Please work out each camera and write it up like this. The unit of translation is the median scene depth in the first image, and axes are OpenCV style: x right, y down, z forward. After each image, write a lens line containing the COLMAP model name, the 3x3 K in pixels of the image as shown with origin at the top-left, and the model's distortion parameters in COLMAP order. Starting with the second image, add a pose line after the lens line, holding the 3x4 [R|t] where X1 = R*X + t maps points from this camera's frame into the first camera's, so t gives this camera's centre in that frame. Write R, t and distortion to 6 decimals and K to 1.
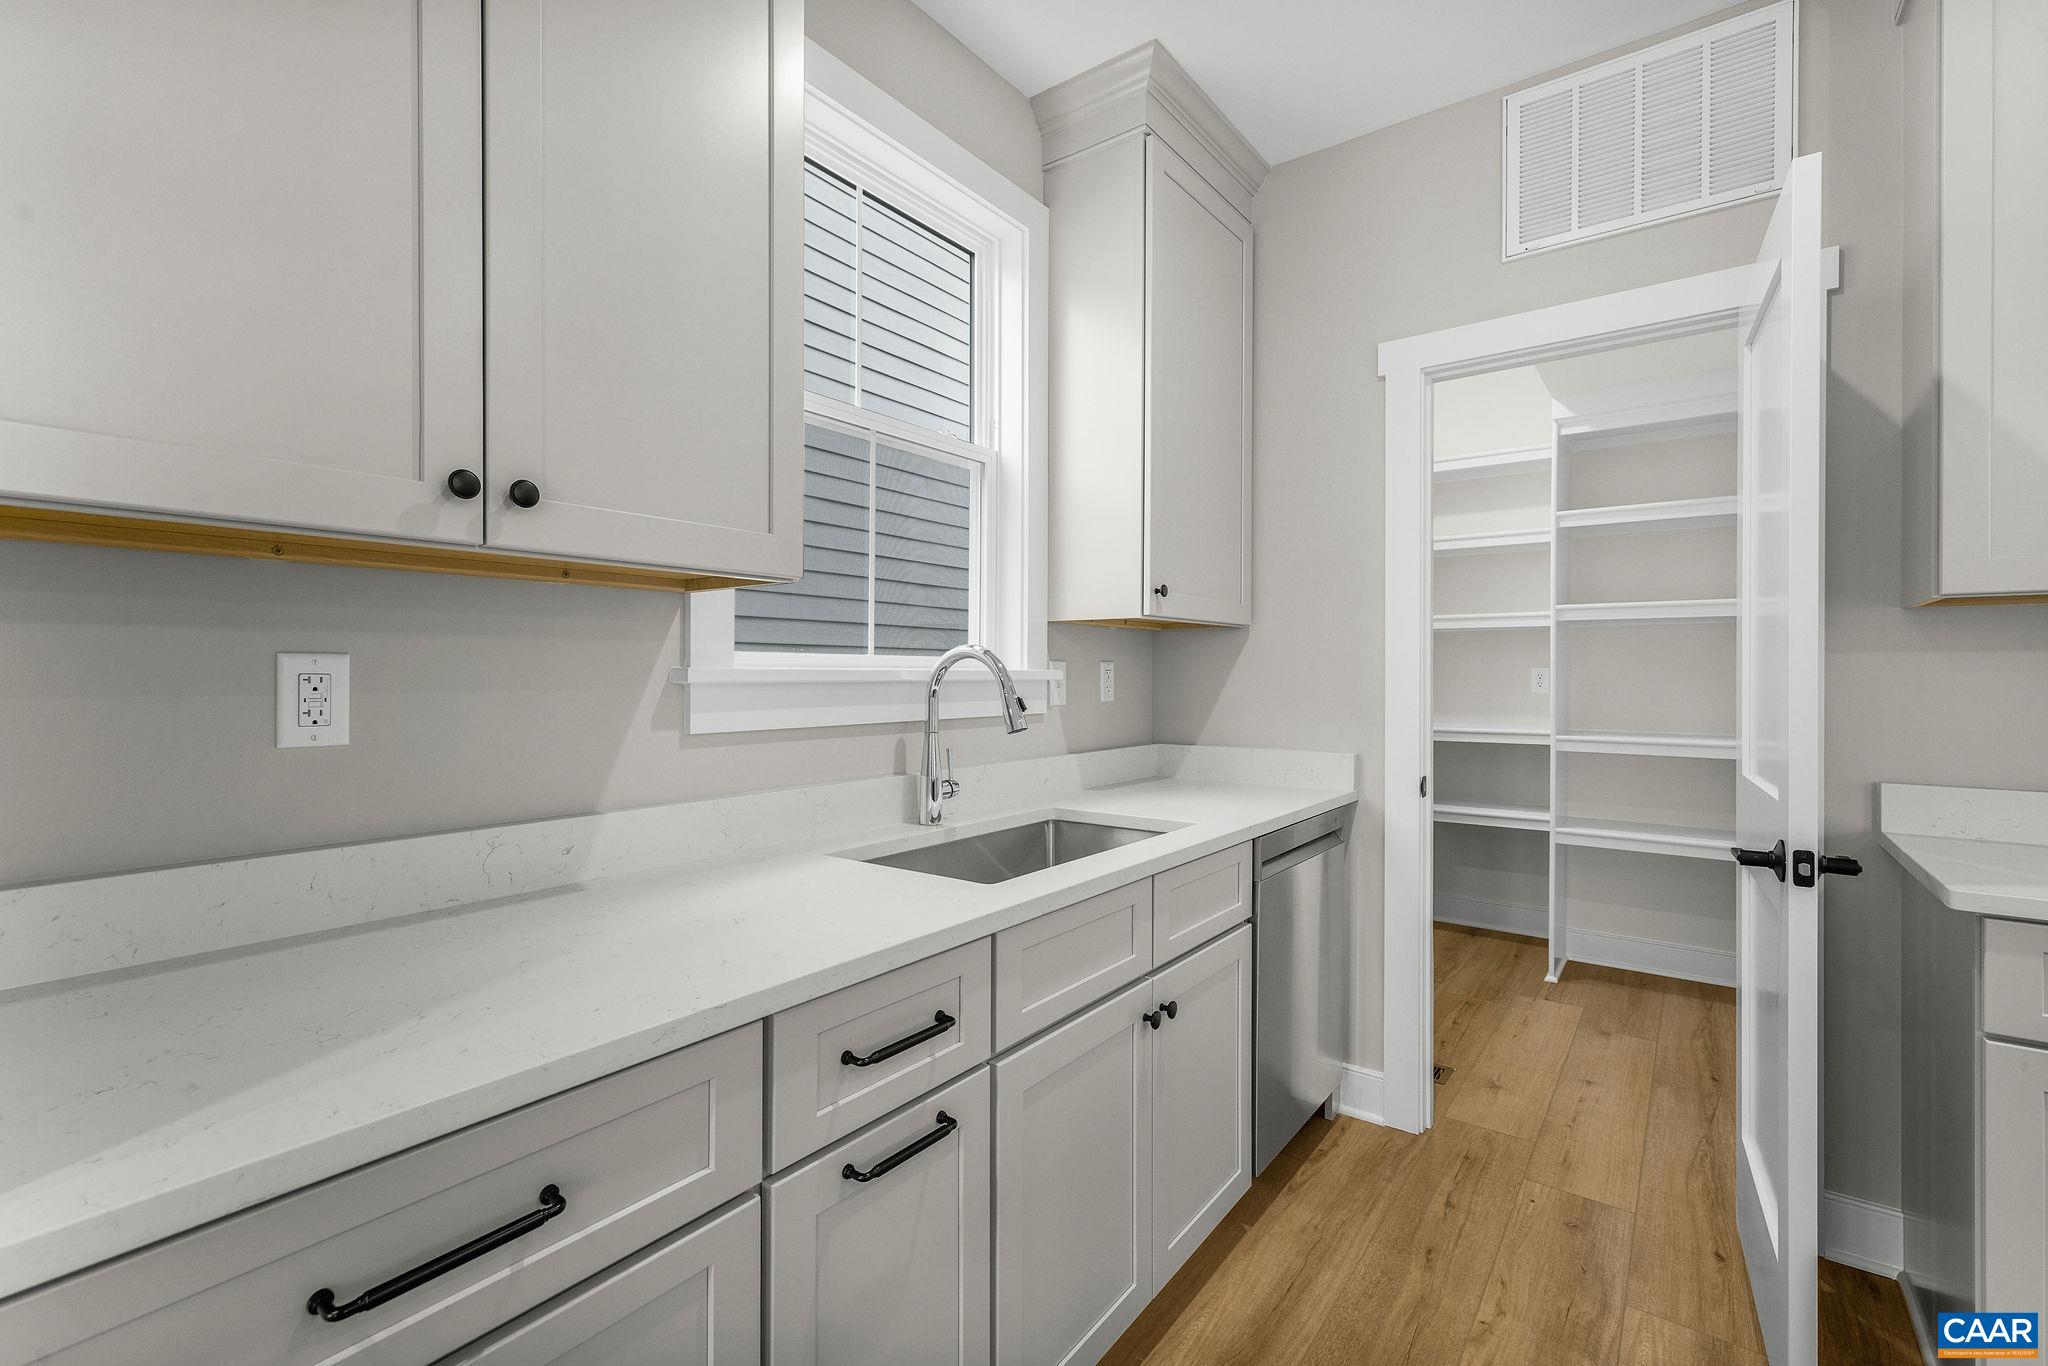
lens RADIAL K [[902.1, 0, 1027.4], [0, 902.1, 671.9], [0, 0, 1]] dist [0.001493, -0.001781]
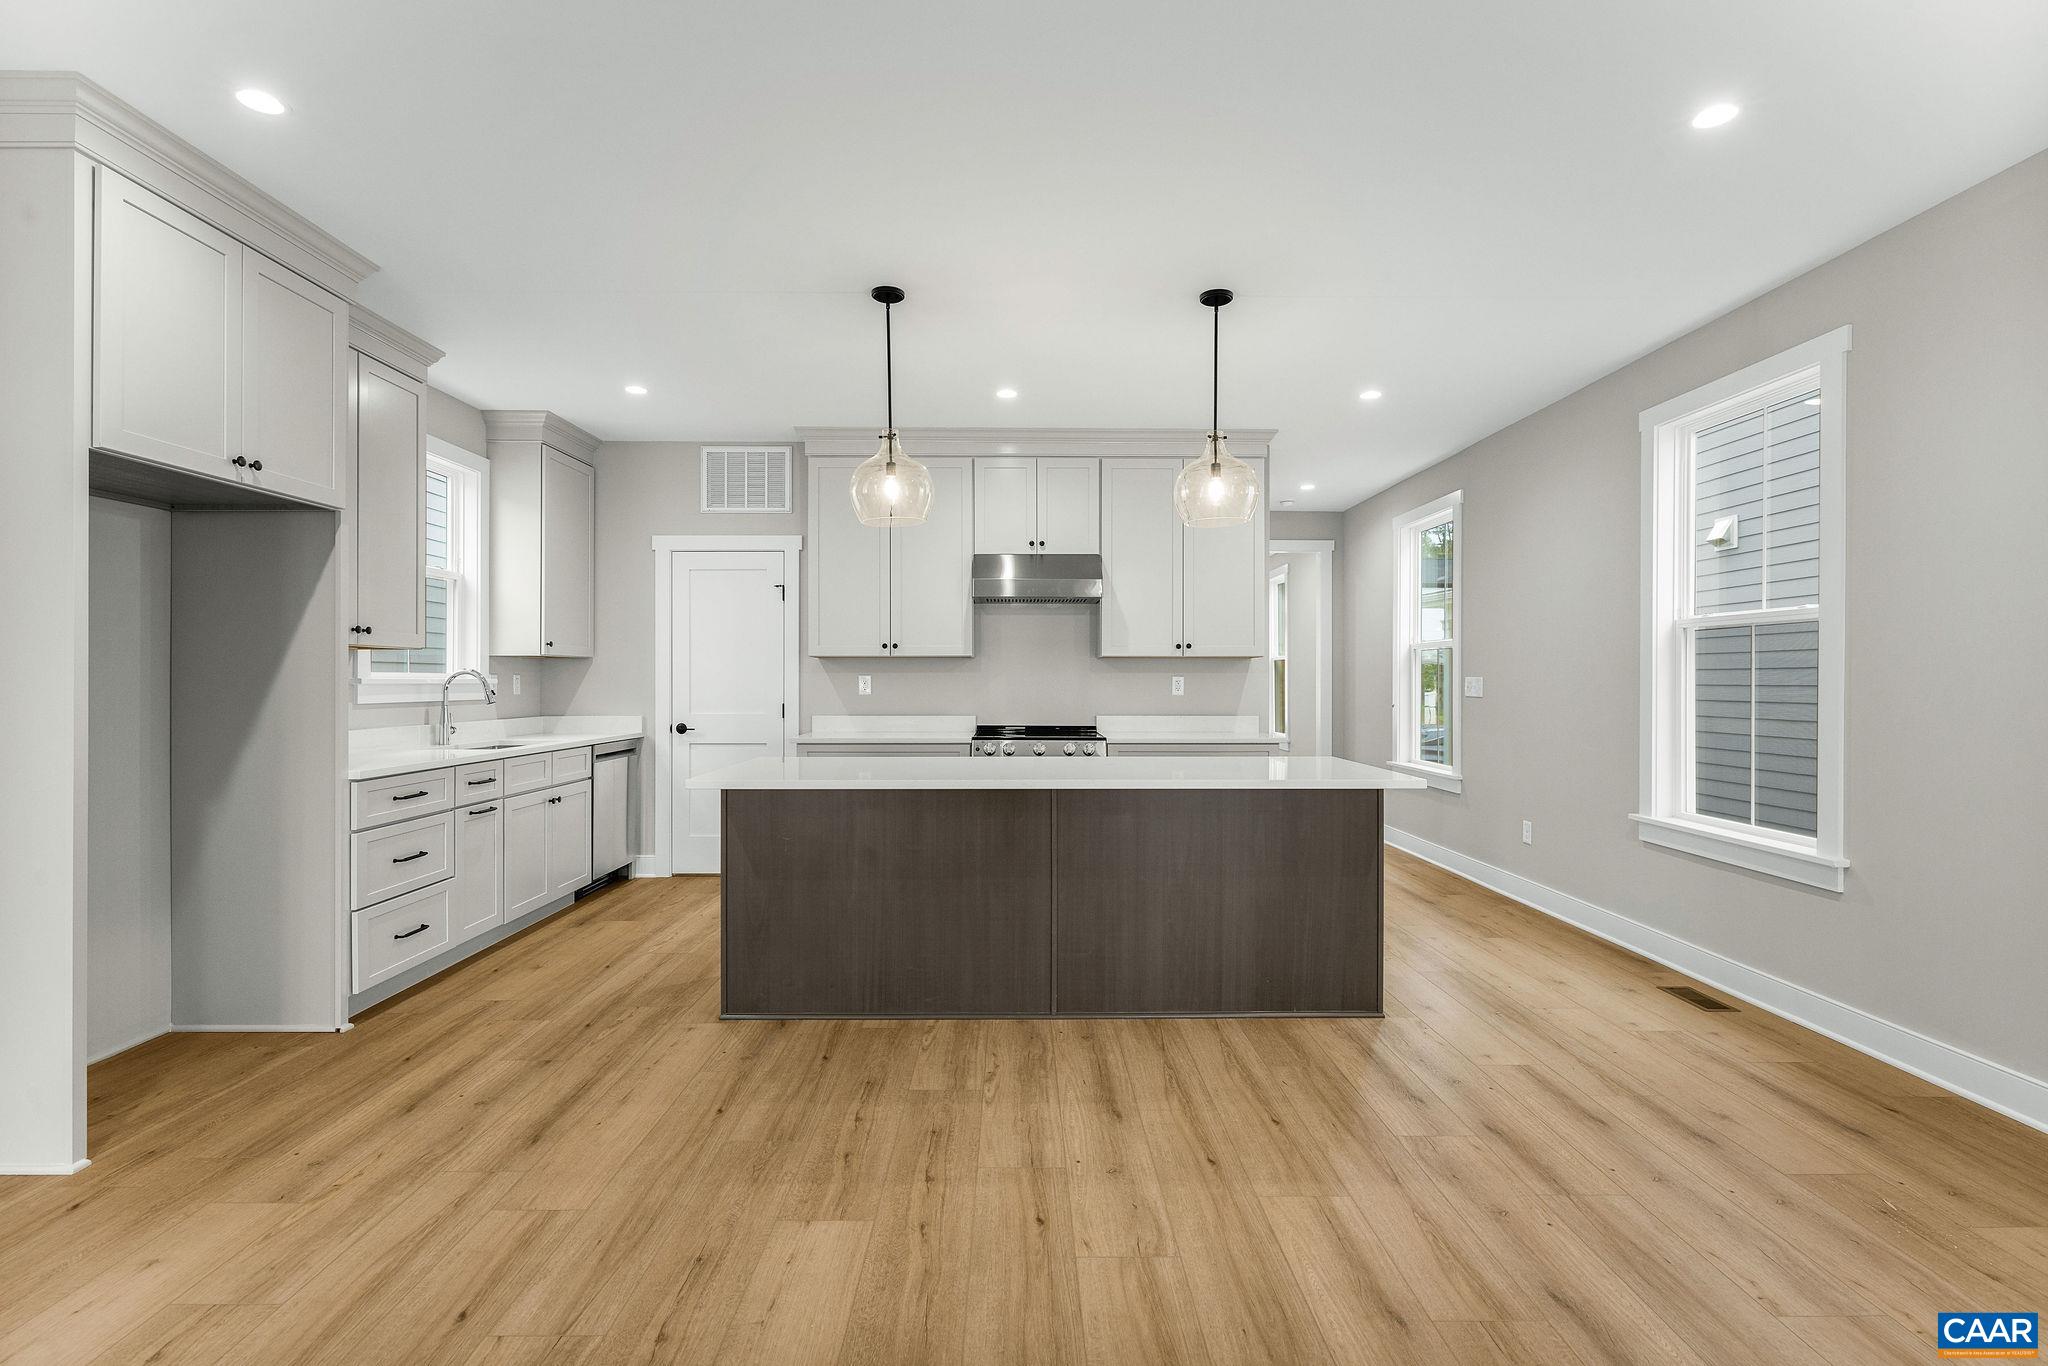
lens RADIAL K [[949.6, 0, 1023.6], [0, 949.6, 680.4], [0, 0, 1]] dist [-0.002920, -0.000028]
pose [[0.795987, -0.001787, 0.605312, -0.387505], [0.001157, 0.999998, 0.001431, -0.000344], [-0.605313, -0.000438, 0.795987, -1.809493]]
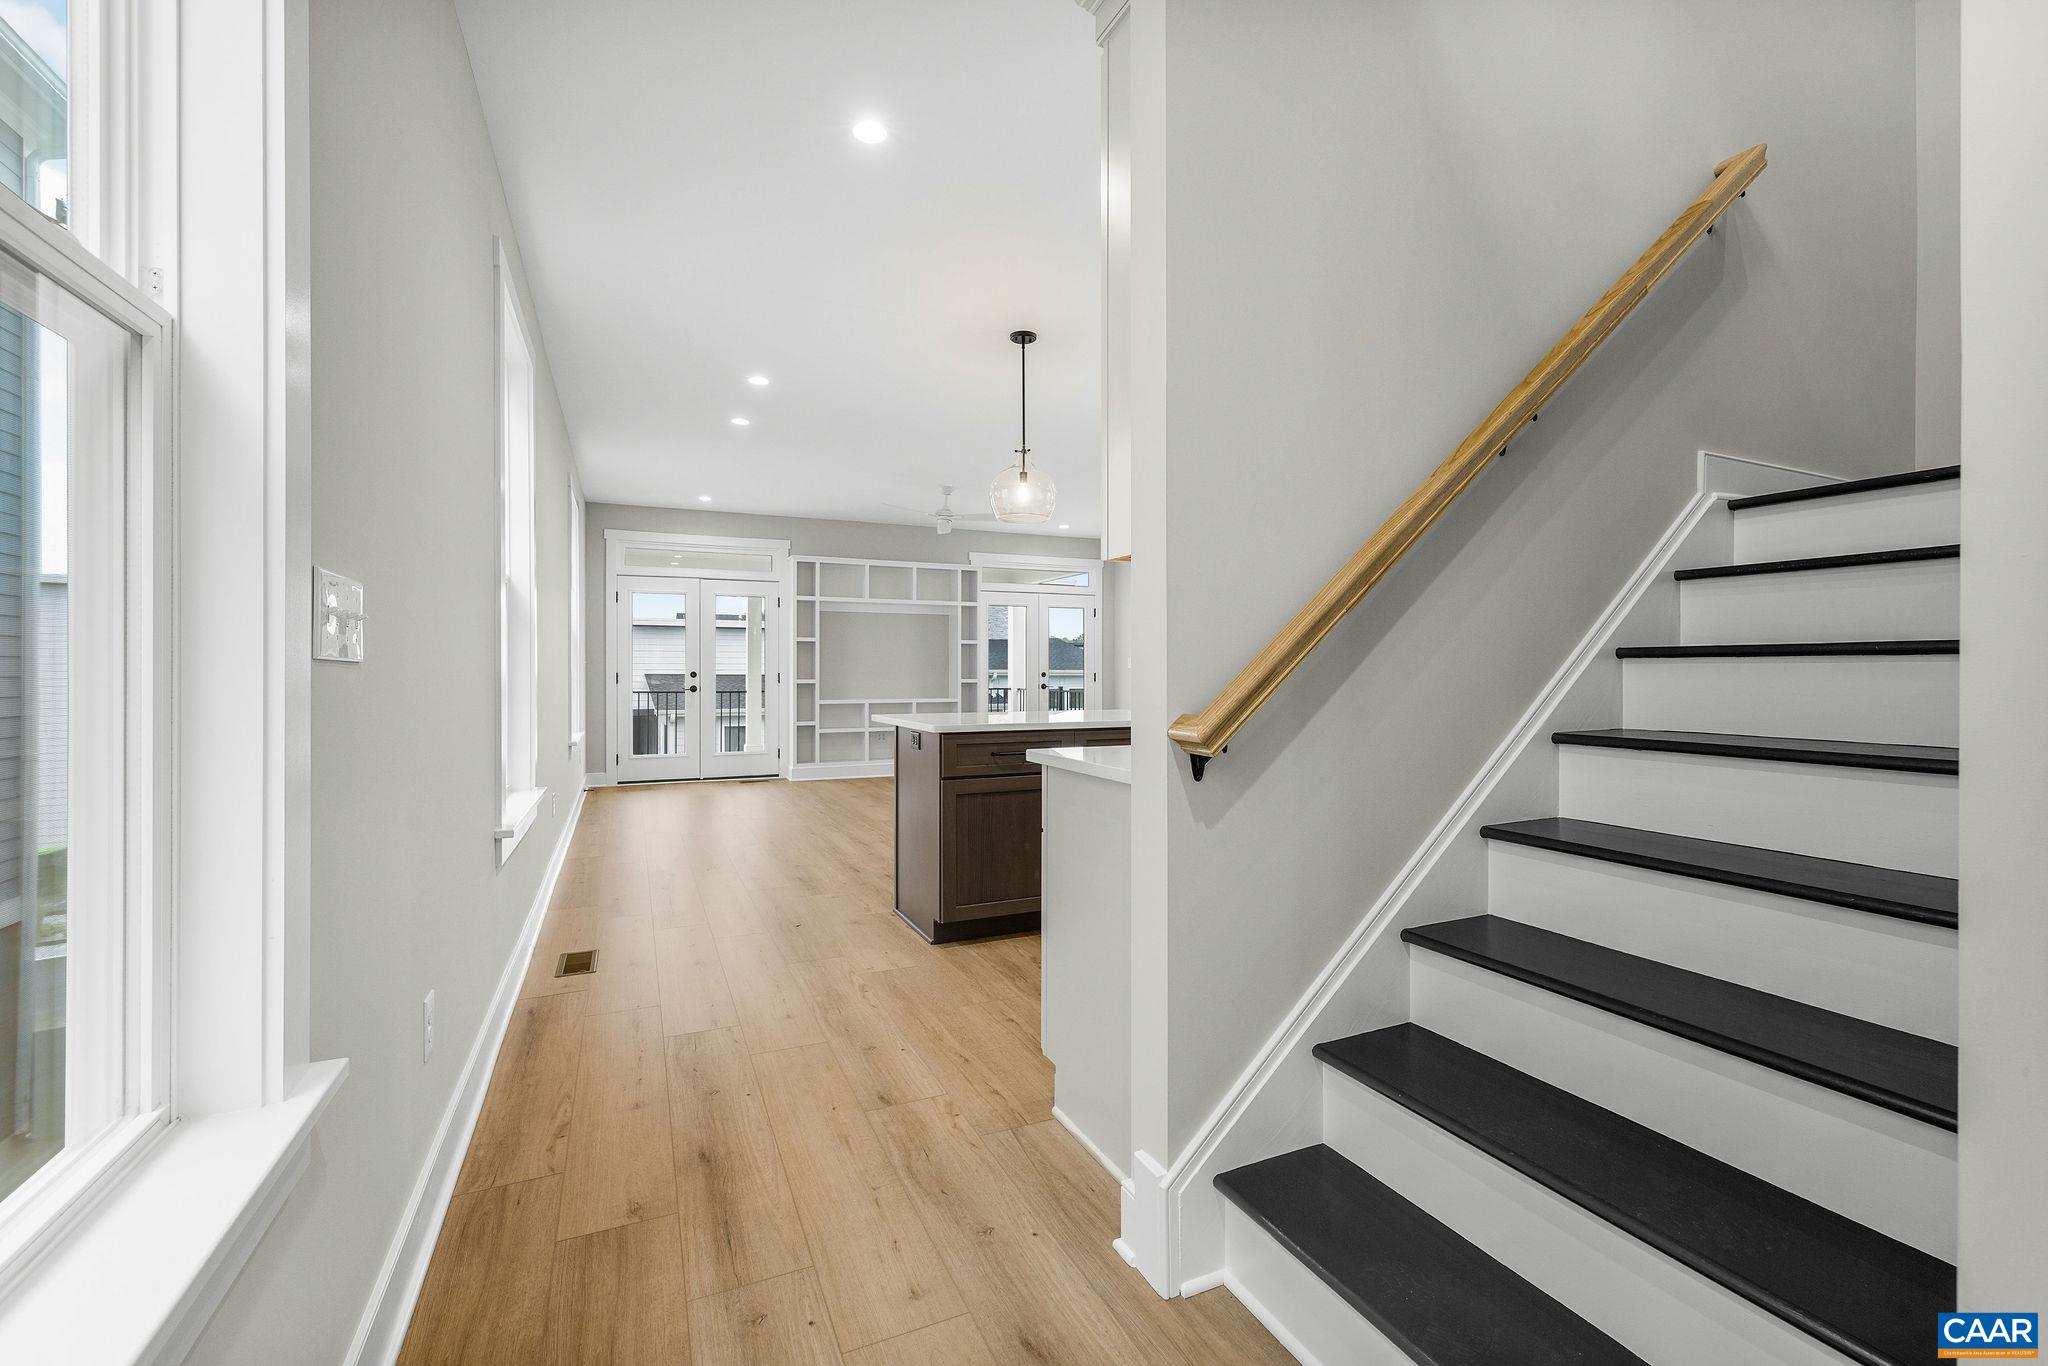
lens RADIAL K [[865.6, 0, 1021.5], [0, 865.6, 671.4], [0, 0, 1]] dist [0.000226, 0.000842]
pose [[-0.482385, -0.001085, -0.875959, 2.800904], [-0.002465, 0.999997, 0.000119, 0.060400], [0.875956, 0.002216, -0.482386, 0.399287]]
